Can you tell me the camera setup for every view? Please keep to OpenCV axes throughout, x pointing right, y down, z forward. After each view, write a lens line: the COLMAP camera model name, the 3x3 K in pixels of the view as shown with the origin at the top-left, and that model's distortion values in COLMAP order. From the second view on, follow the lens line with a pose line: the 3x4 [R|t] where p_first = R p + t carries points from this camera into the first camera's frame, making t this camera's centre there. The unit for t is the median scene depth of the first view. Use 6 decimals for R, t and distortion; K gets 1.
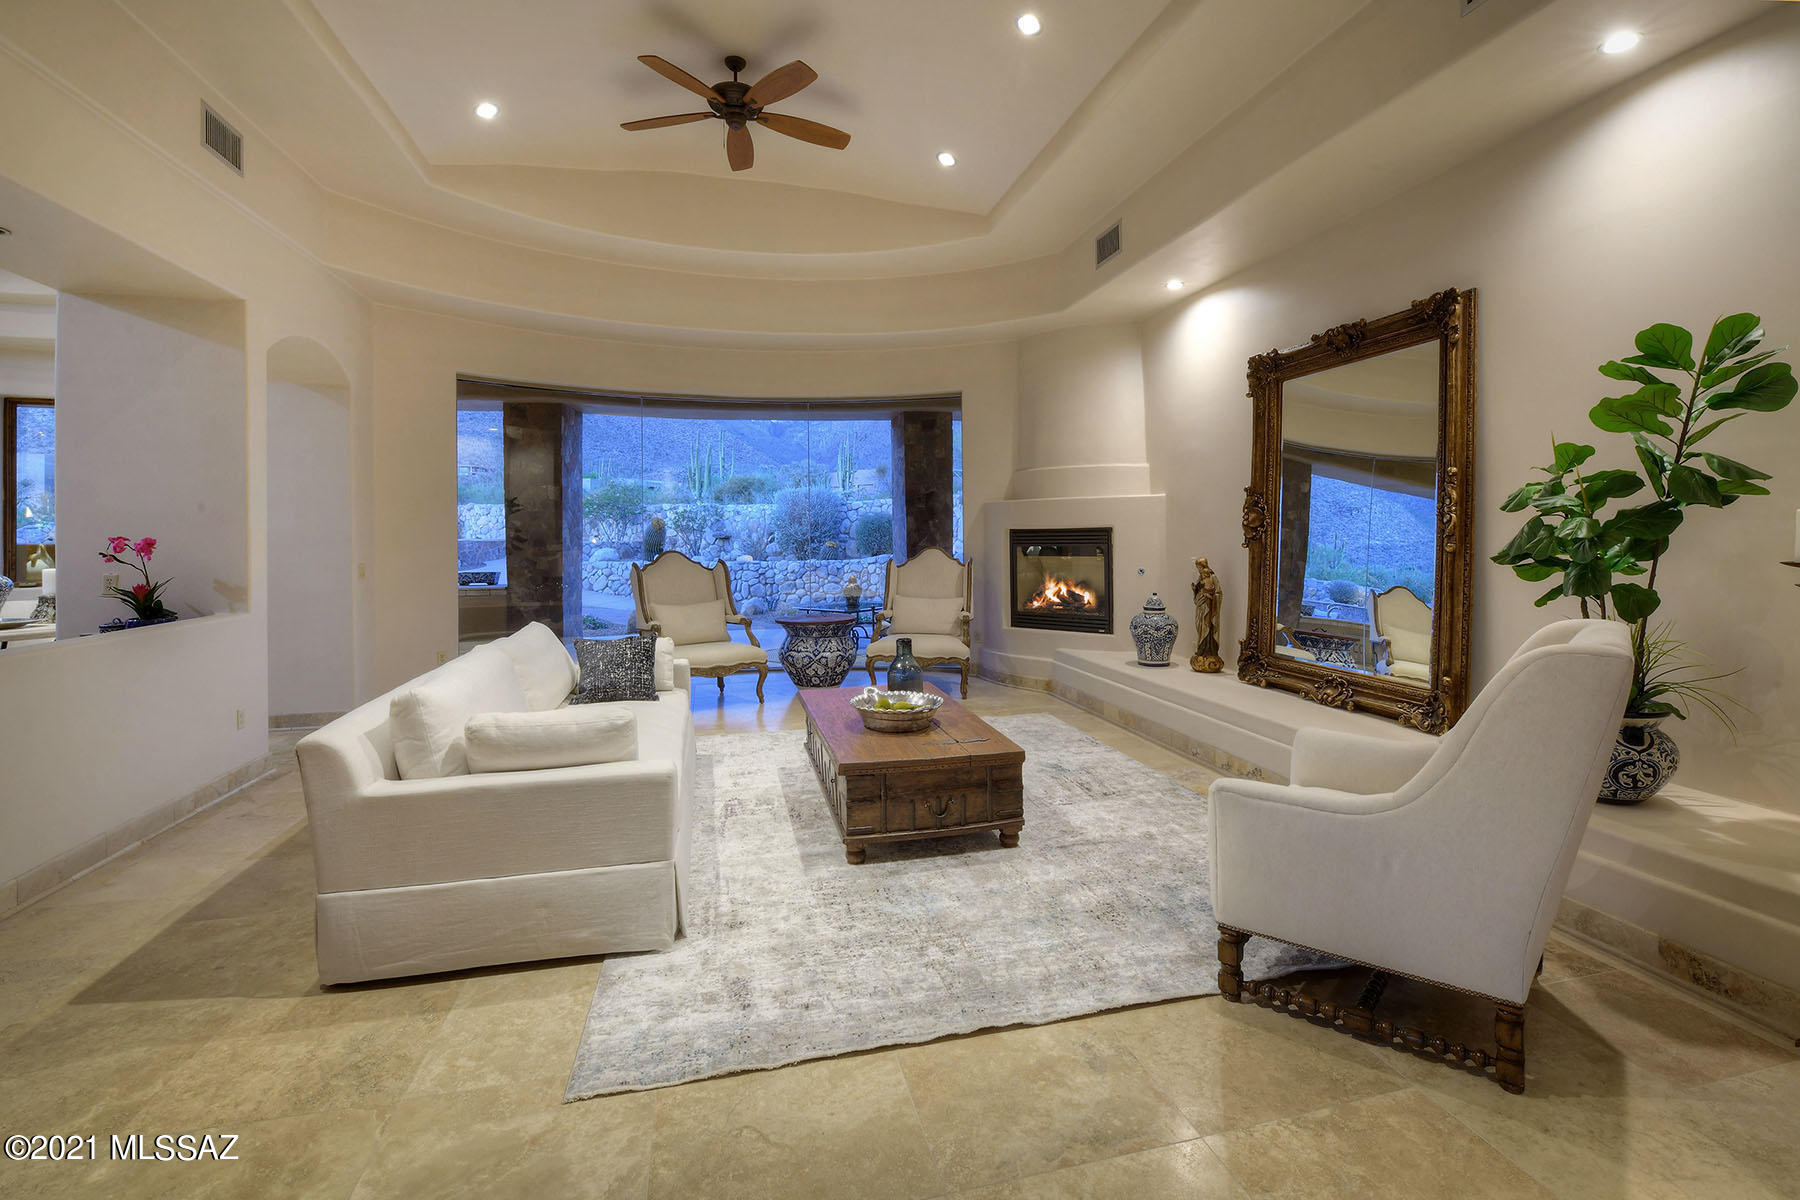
lens RADIAL K [[782.3, 0, 926.6], [0, 782.3, 506.8], [0, 0, 1]] dist [-0.002320, -0.000286]
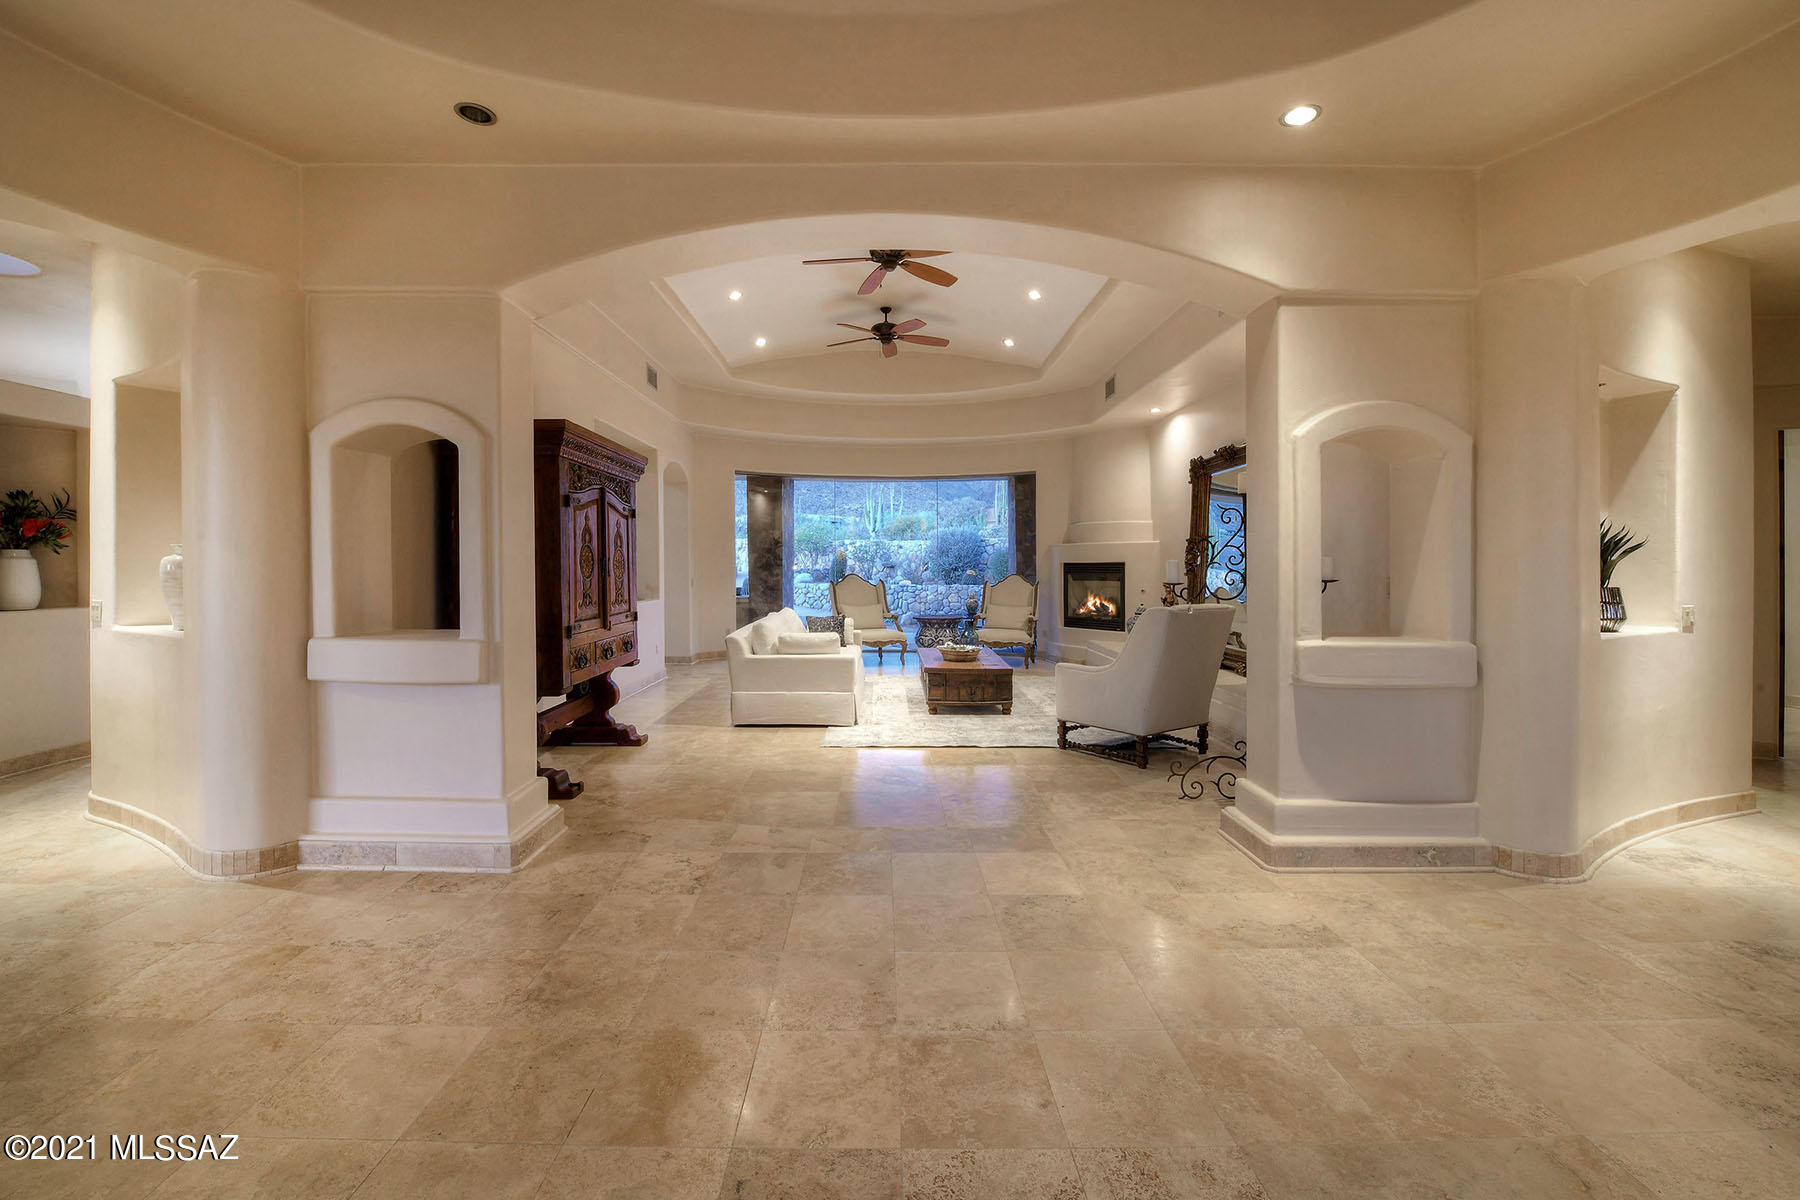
lens RADIAL K [[730.2, 0, 912.0], [0, 730.2, 556.7], [0, 0, 1]] dist [-0.009396, -0.004876]
pose [[0.973283, 0.008274, -0.229460, 0.157130], [-0.002739, 0.999698, 0.024429, -0.018431], [0.229593, -0.023148, 0.973011, -0.491077]]
